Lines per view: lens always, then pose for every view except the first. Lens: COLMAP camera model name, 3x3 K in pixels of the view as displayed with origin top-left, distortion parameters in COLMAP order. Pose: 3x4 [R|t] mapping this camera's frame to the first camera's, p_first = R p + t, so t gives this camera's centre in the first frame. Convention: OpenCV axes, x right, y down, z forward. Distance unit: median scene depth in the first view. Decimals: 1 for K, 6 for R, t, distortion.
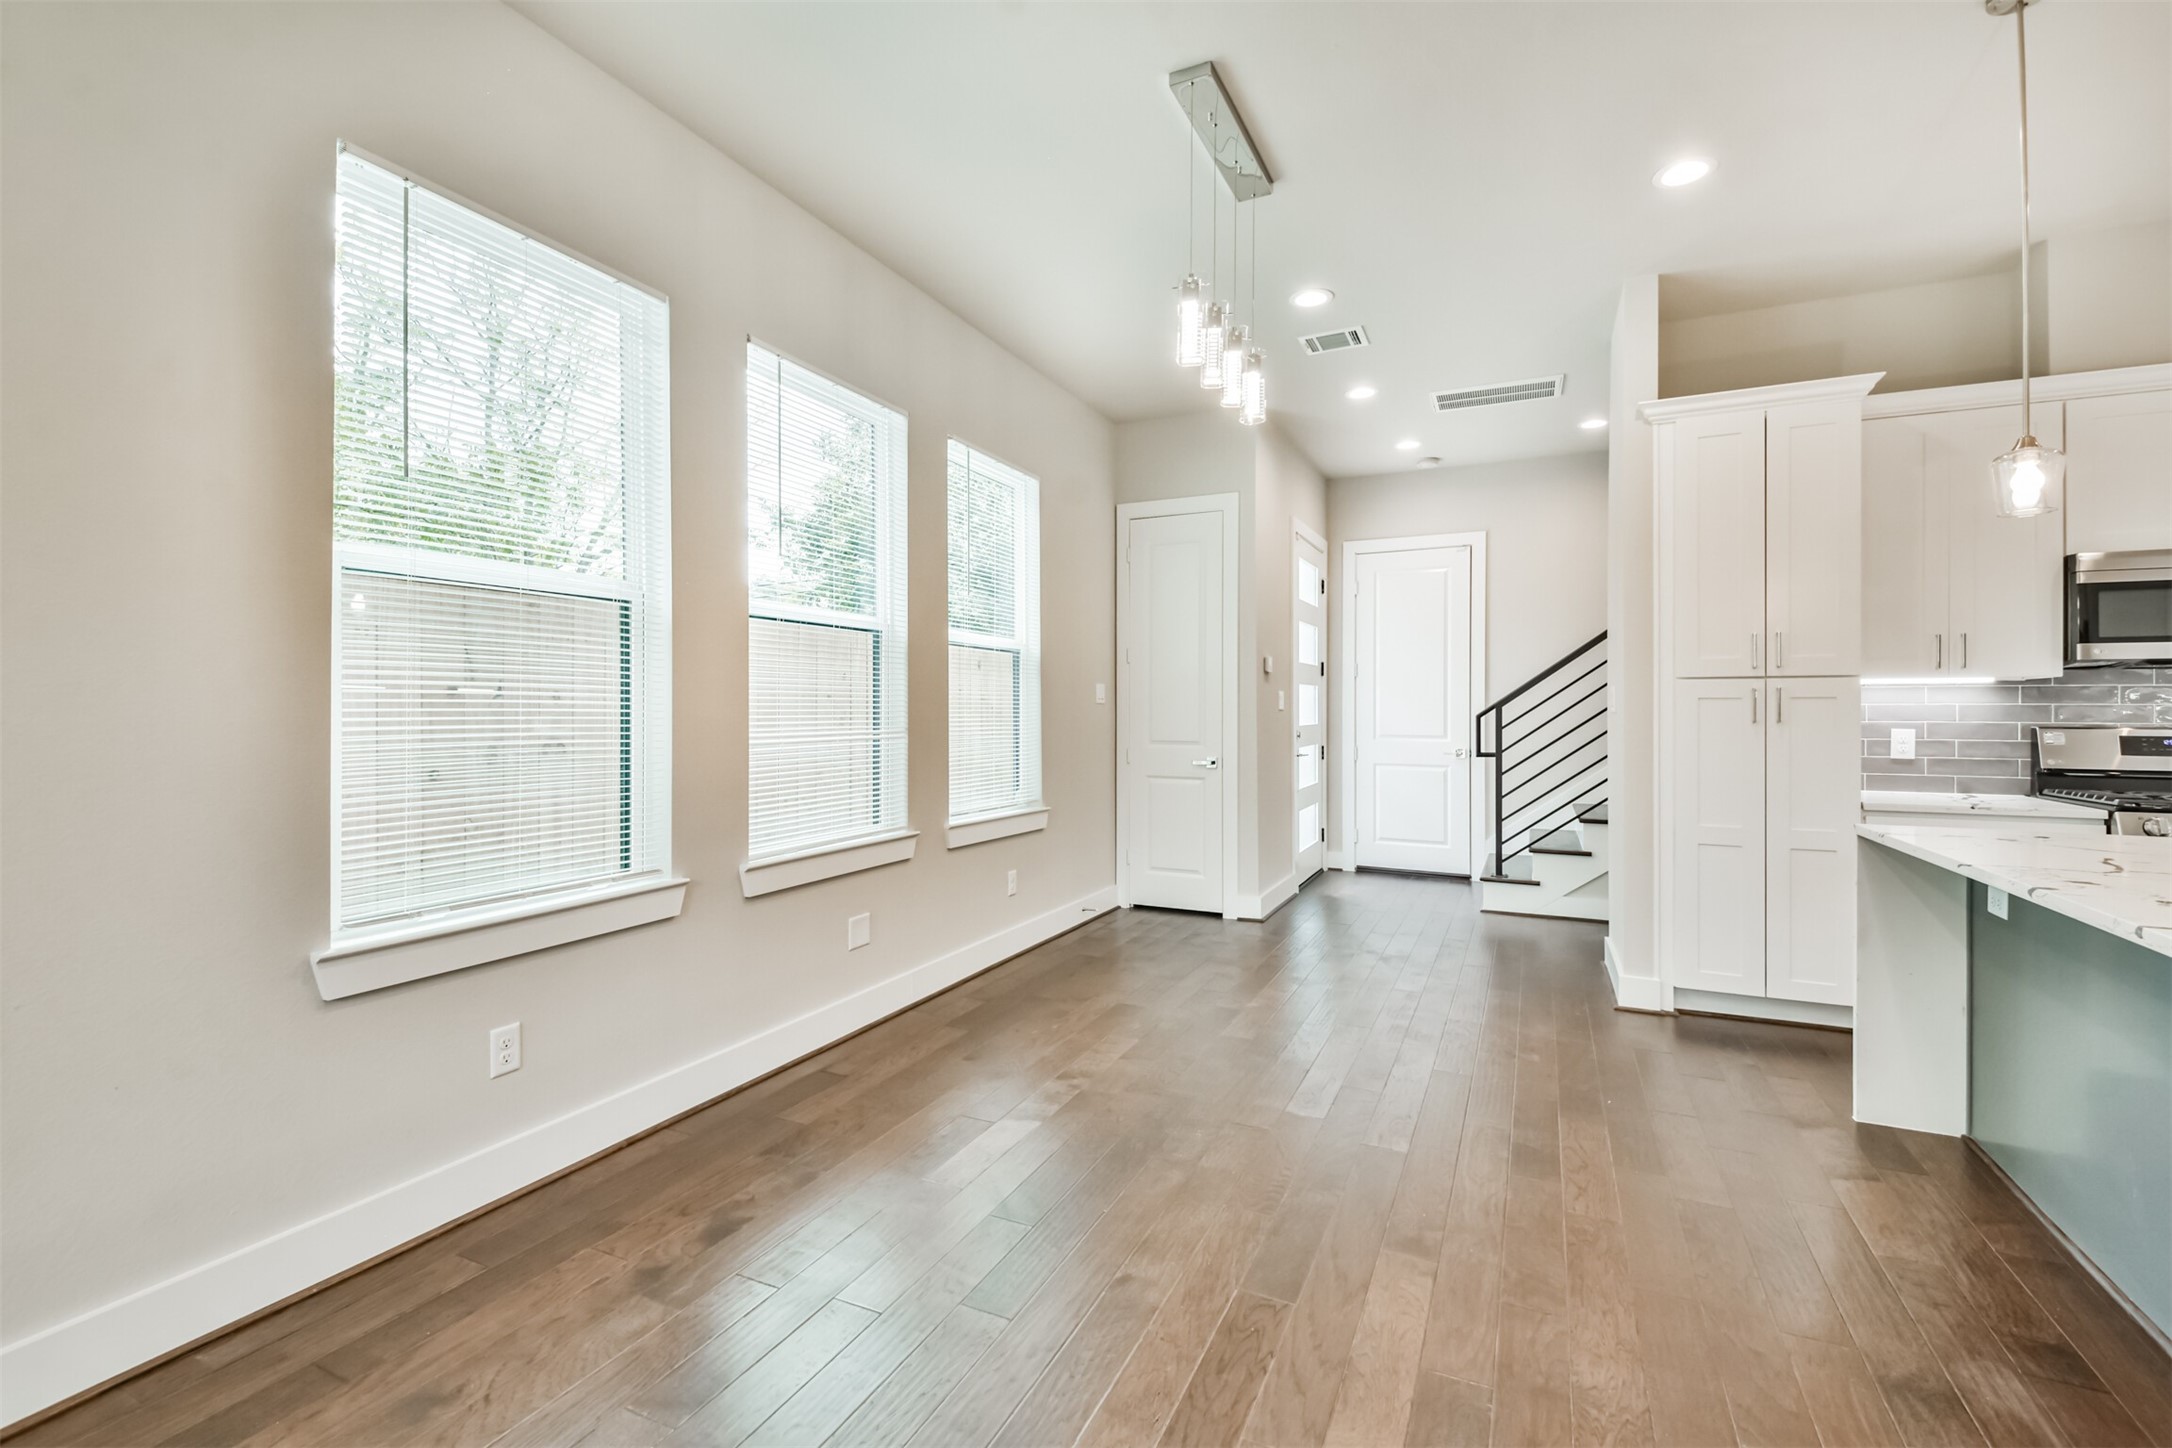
lens RADIAL K [[944.0, 0, 1099.4], [0, 944.0, 714.2], [0, 0, 1]] dist [0.026607, -0.010024]
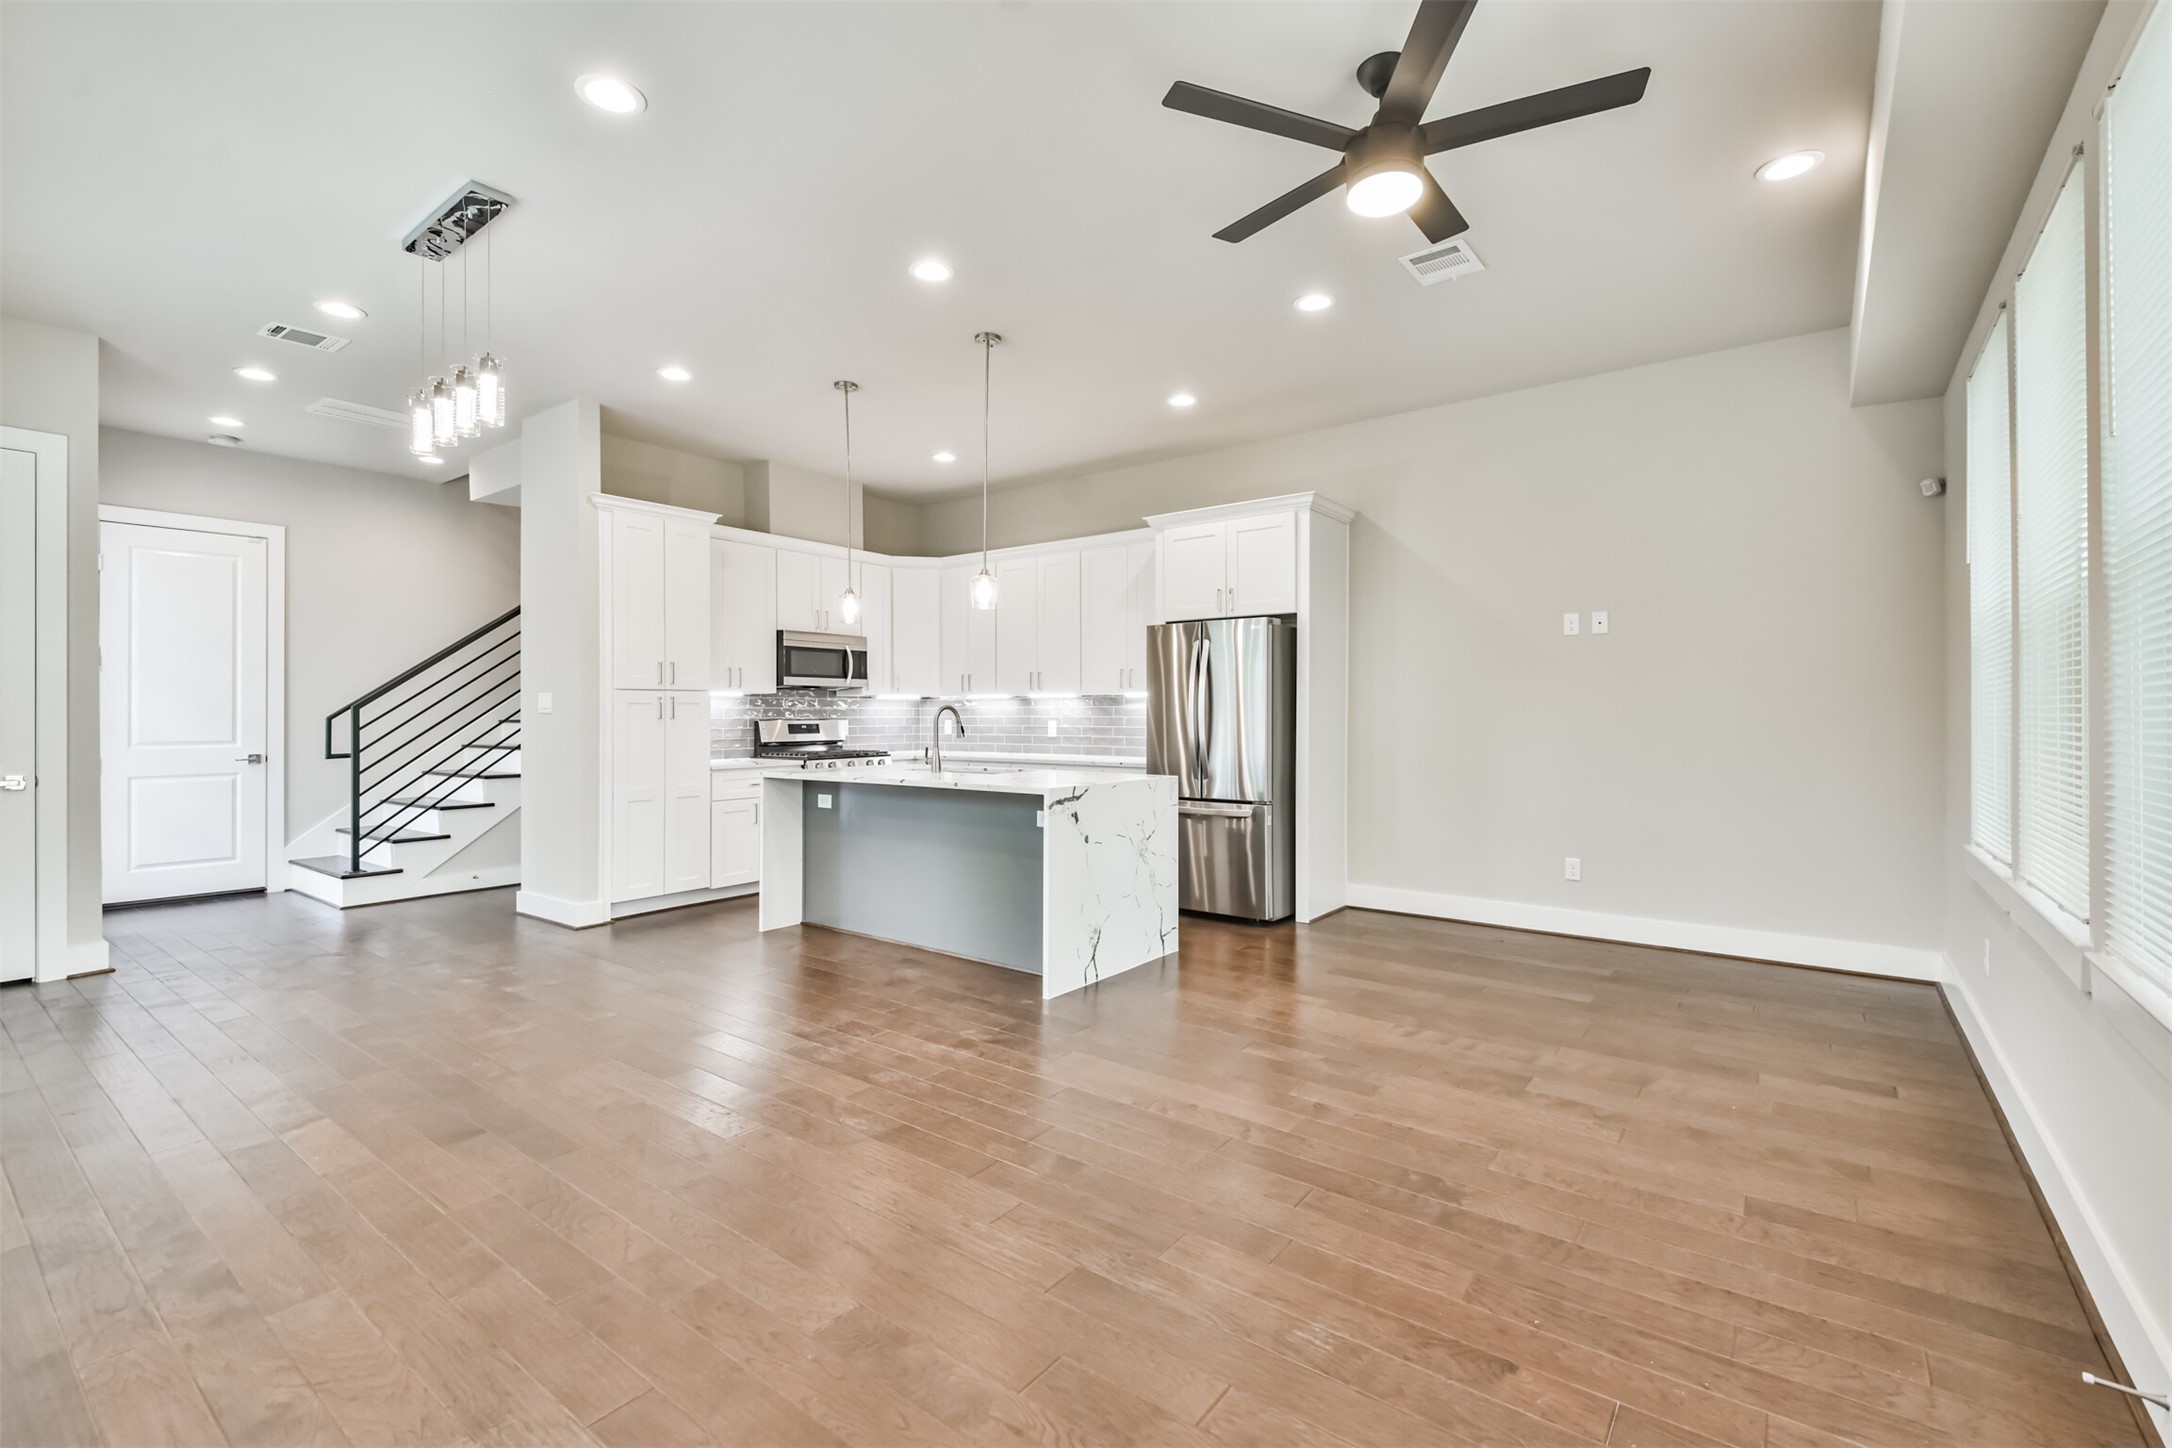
lens RADIAL K [[944.0, 0, 1098.5], [0, 944.0, 711.3], [0, 0, 1]] dist [0.026607, -0.010024]
pose [[0.210376, -0.001613, 0.977619, -0.654717], [0.007166, 0.999974, 0.000108, 0.001326], [-0.977594, 0.006983, 0.210382, -0.019070]]
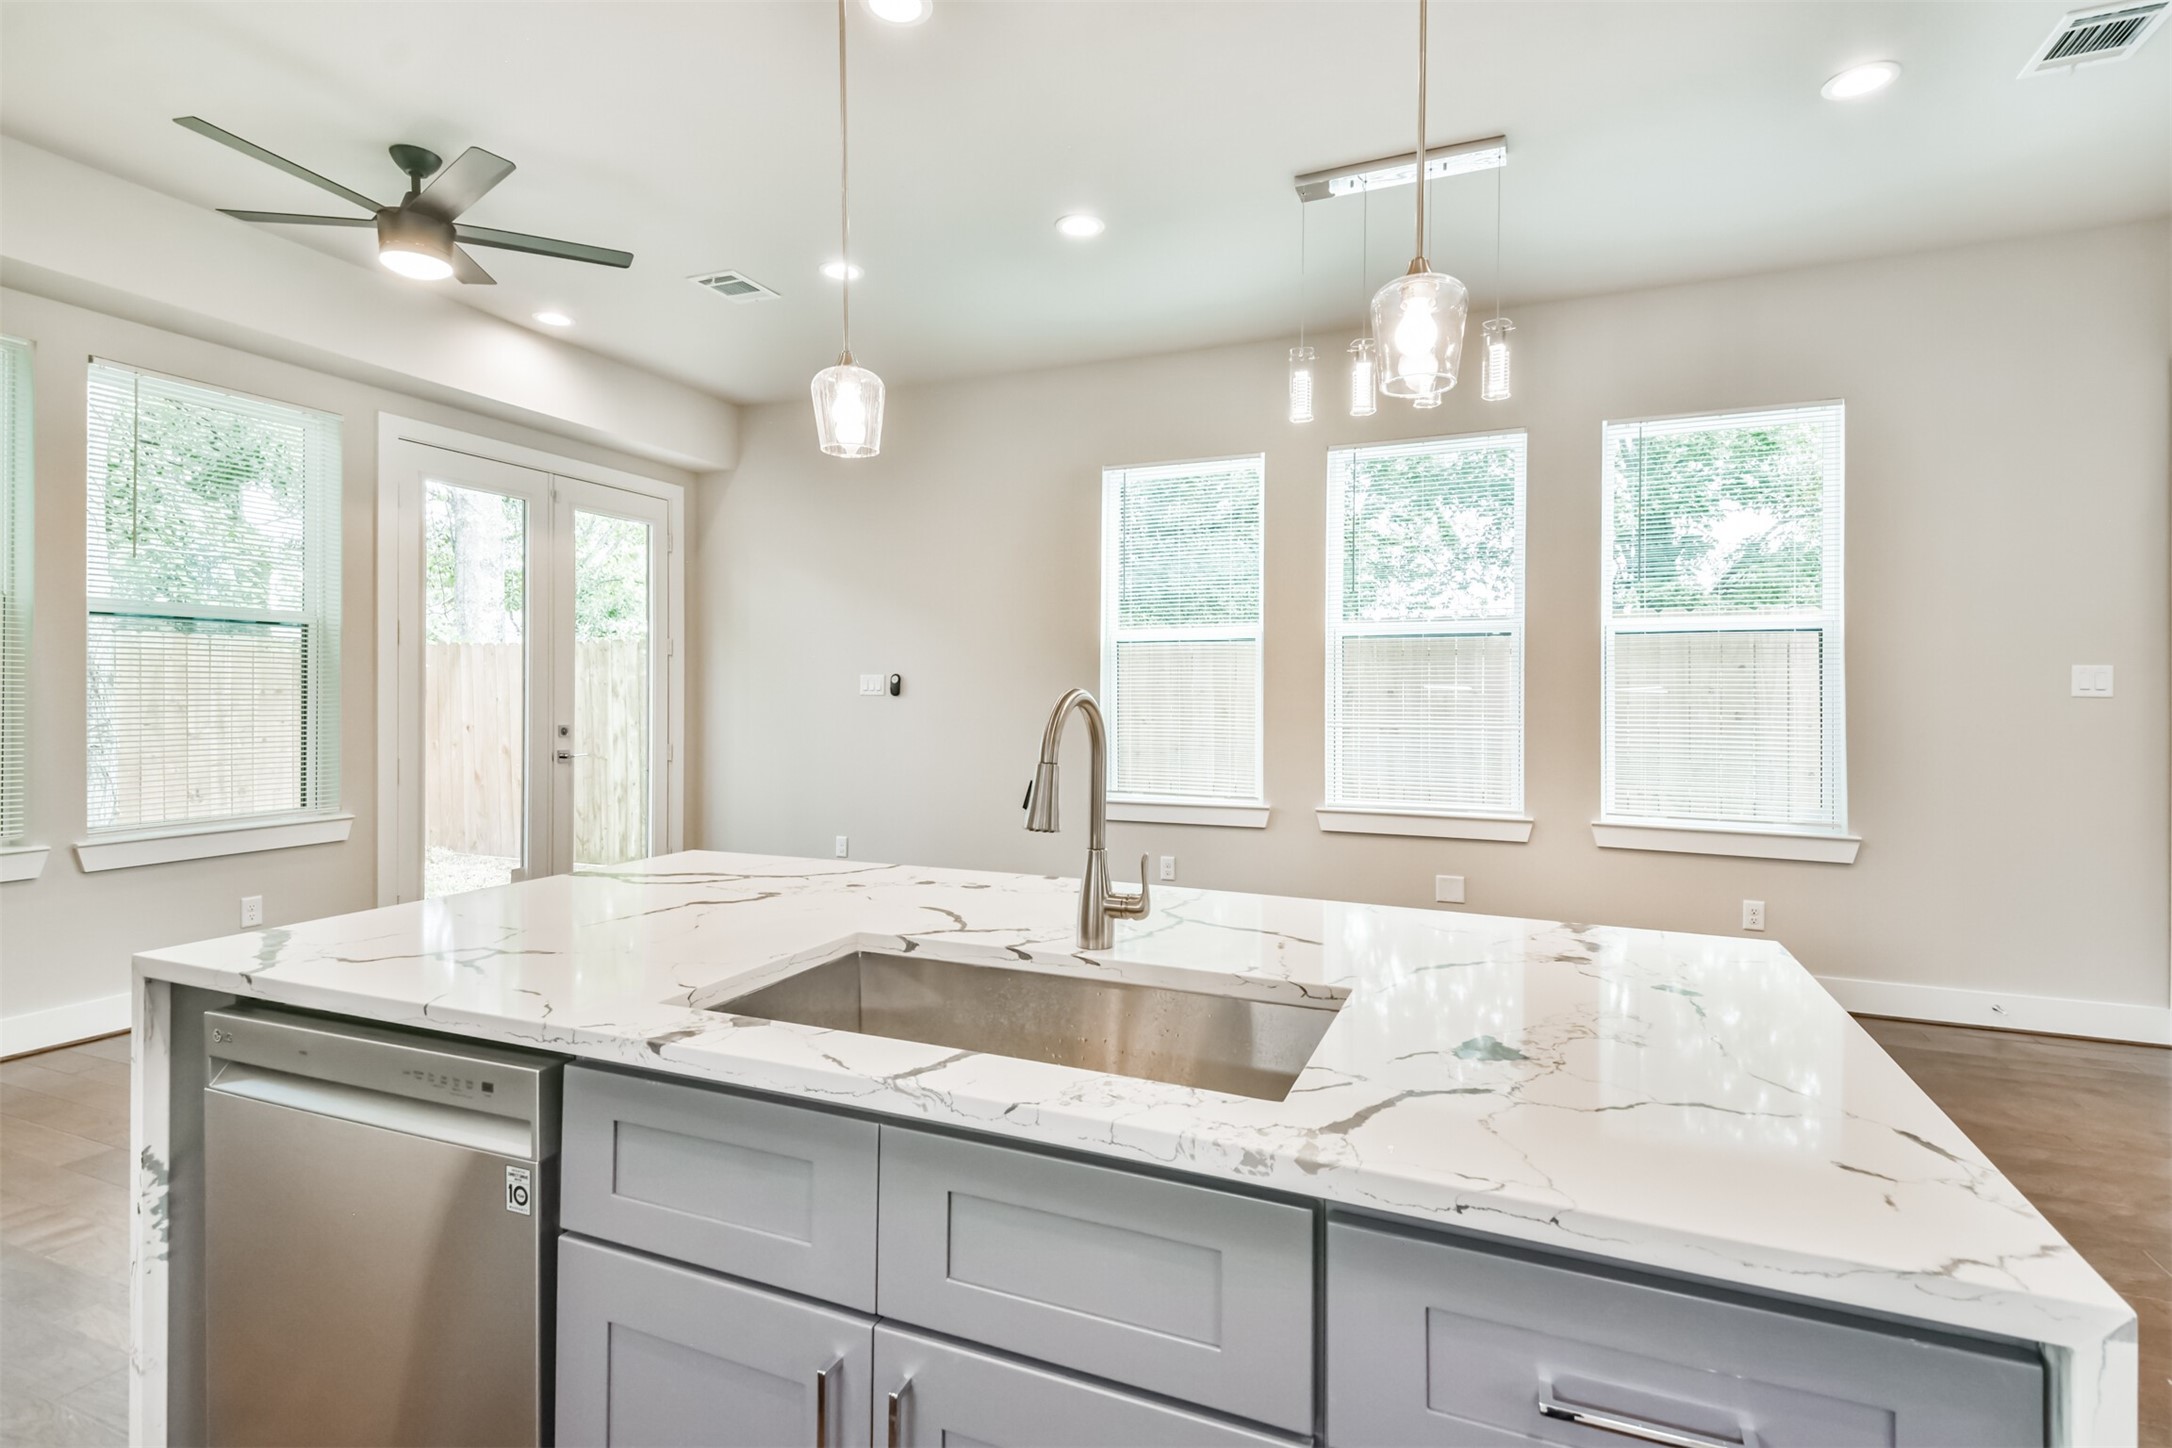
lens RADIAL K [[1043.0, 0, 1100.4], [0, 1043.0, 685.7], [0, 0, 1]] dist [0.022713, -0.004972]
pose [[0.034991, -0.011074, -0.999326, 0.996761], [-0.009152, 0.999893, -0.011400, -0.007434], [0.999346, 0.009545, 0.034886, 0.484639]]
